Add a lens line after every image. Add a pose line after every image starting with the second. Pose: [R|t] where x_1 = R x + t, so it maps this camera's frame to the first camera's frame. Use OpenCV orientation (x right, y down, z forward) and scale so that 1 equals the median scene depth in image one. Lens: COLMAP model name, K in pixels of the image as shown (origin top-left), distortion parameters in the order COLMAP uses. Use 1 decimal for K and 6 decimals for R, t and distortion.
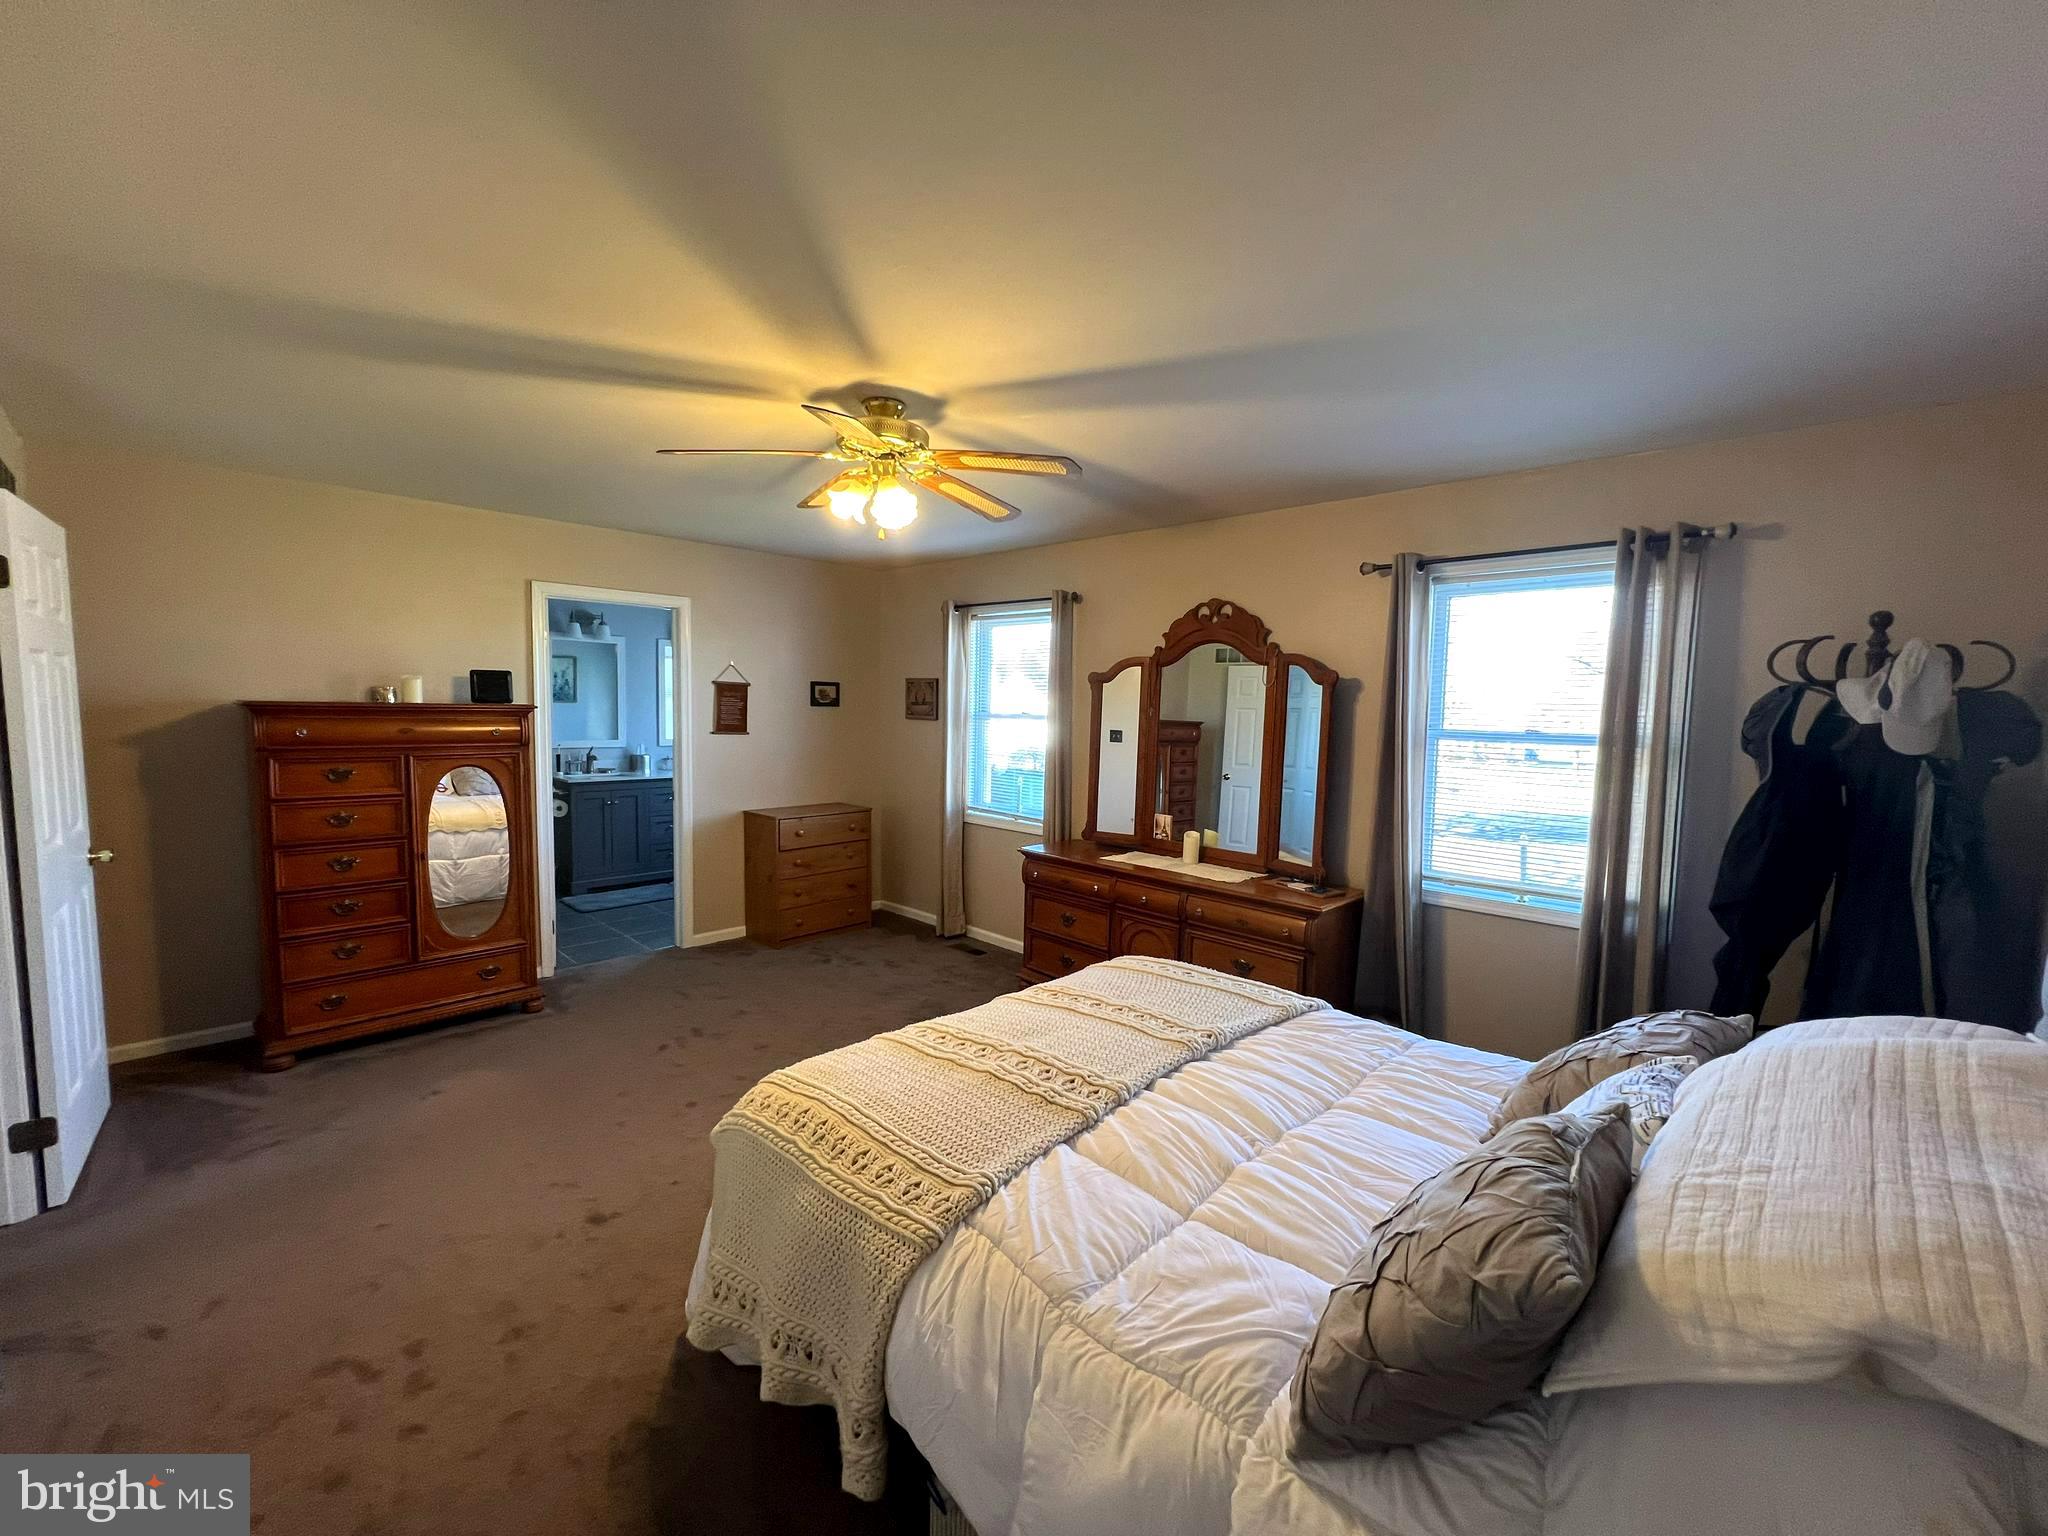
lens RADIAL K [[825.8, 0, 1025.2], [0, 825.8, 763.9], [0, 0, 1]] dist [-0.003215, 0.001348]
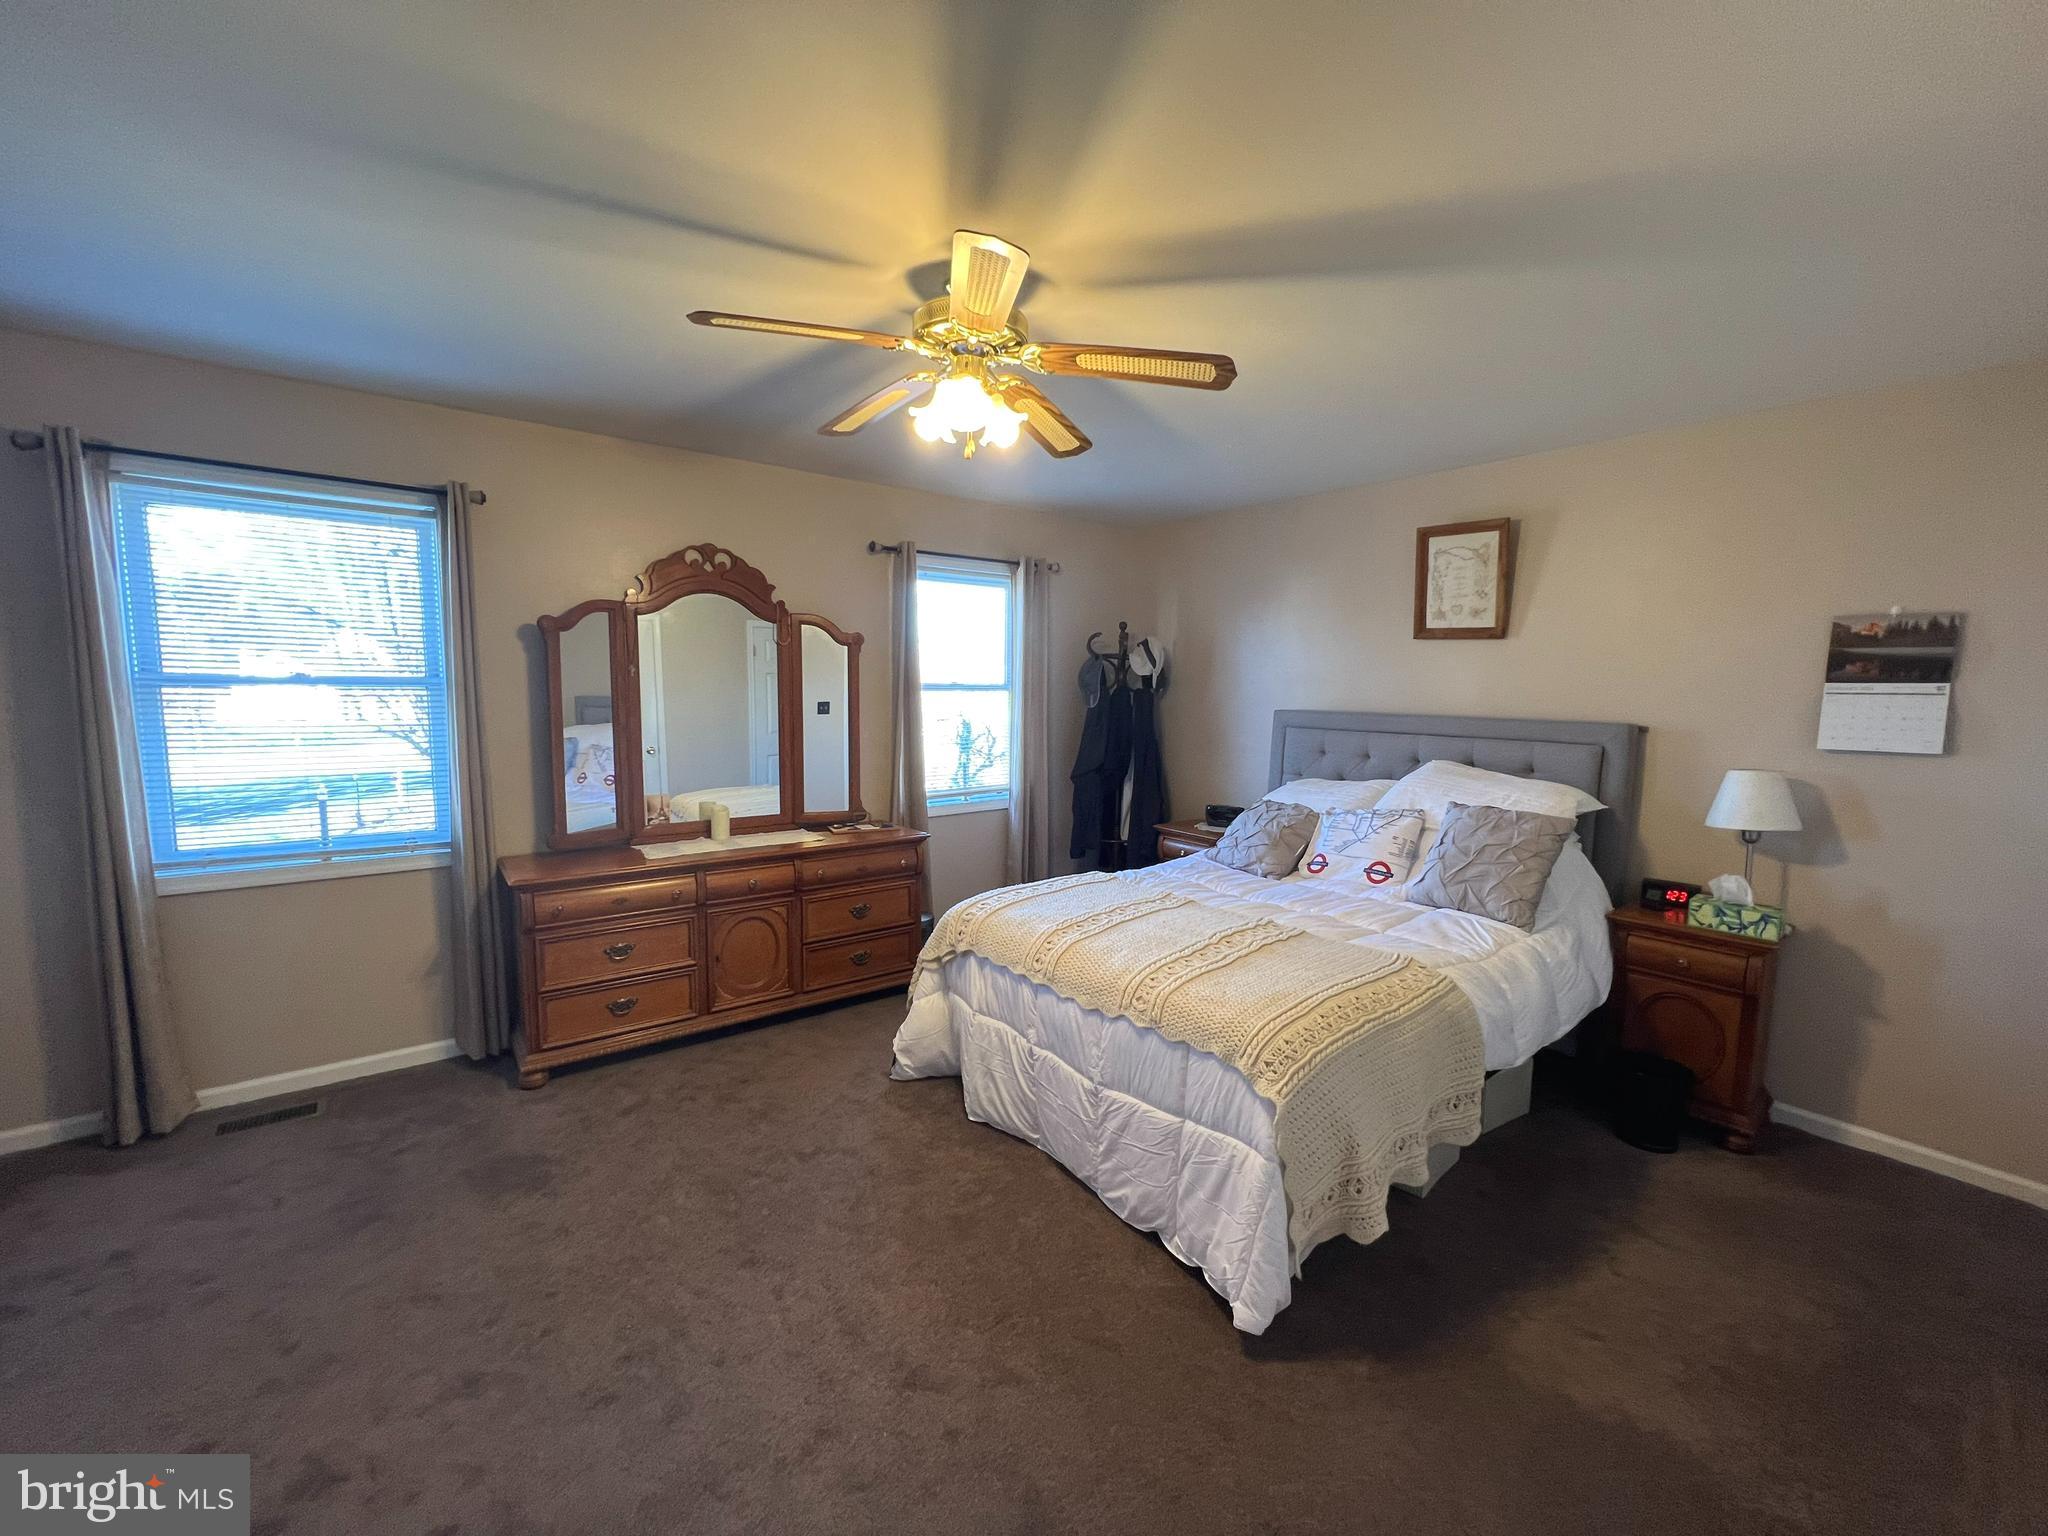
lens RADIAL K [[825.8, 0, 1023.9], [0, 825.8, 773.7], [0, 0, 1]] dist [-0.003215, 0.001348]
pose [[0.135247, -0.132738, 0.981880, -0.665215], [0.060381, 0.990248, 0.125552, -0.046706], [-0.988970, 0.042306, 0.141943, 0.569804]]
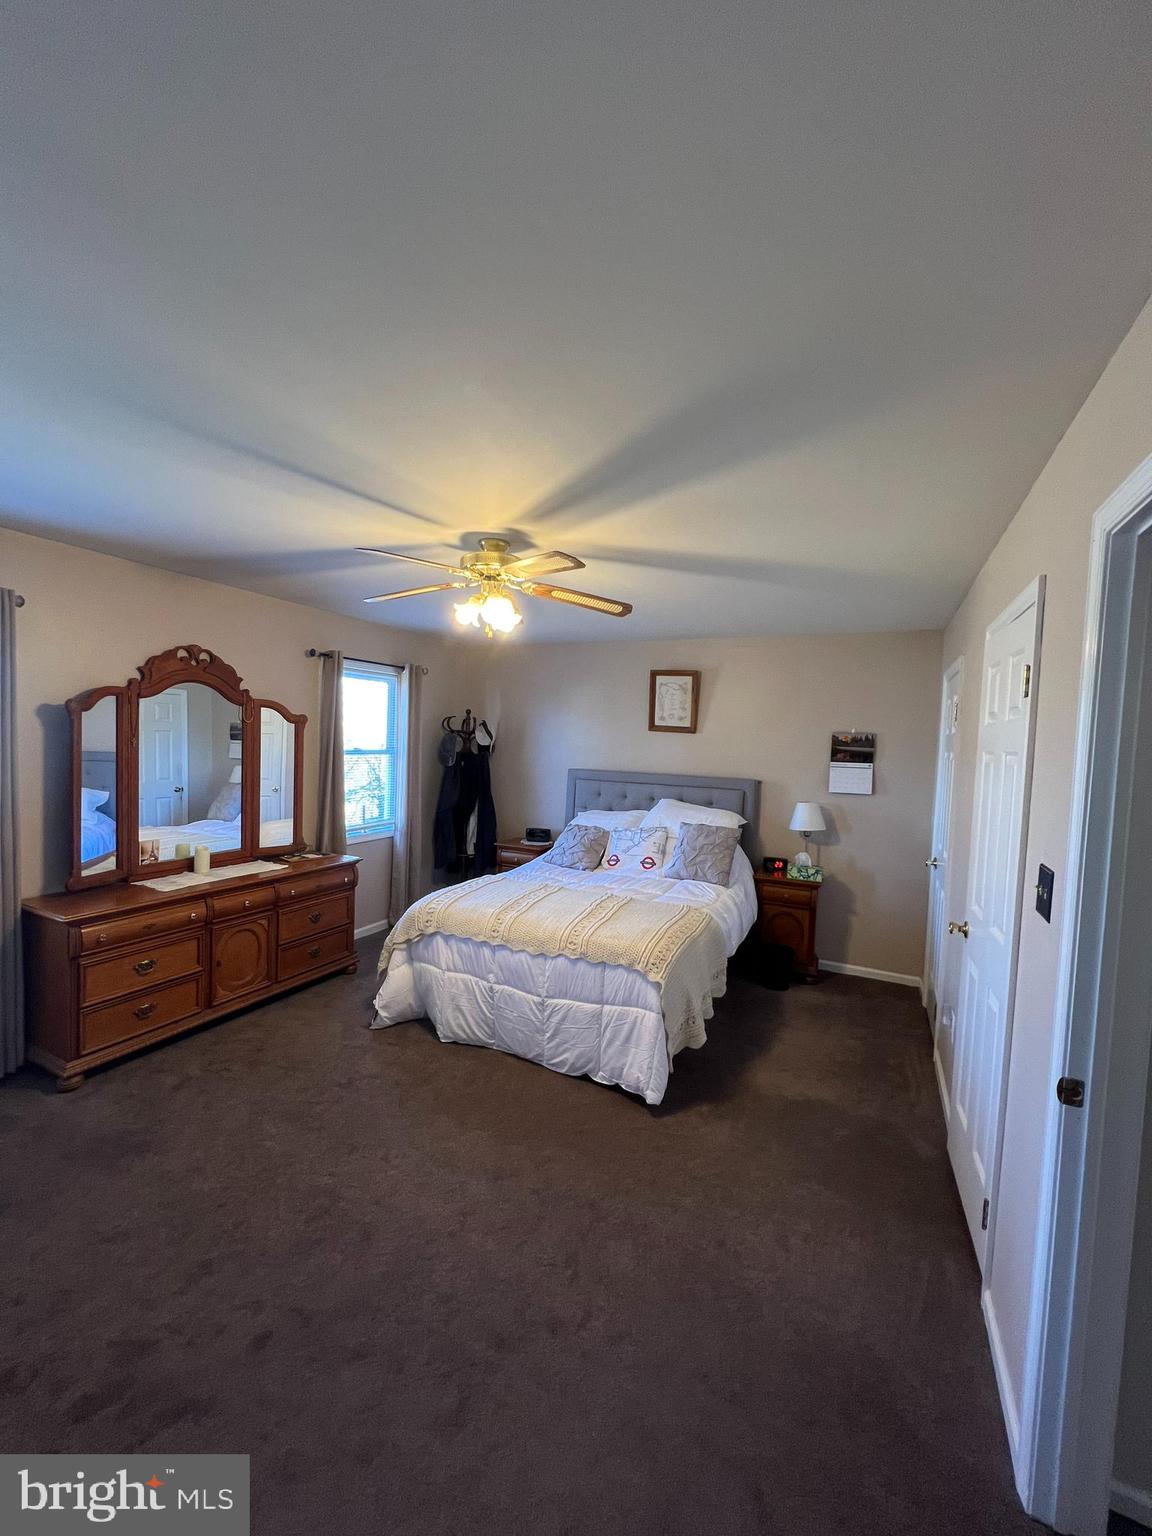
lens RADIAL K [[619.4, 0, 574.8], [0, 619.4, 771.5], [0, 0, 1]] dist [-0.003215, 0.001348]
pose [[-0.314388, -0.086284, 0.945365, -0.818547], [0.022069, 0.994927, 0.098147, -0.100573], [-0.949038, 0.051719, -0.310889, 0.806809]]
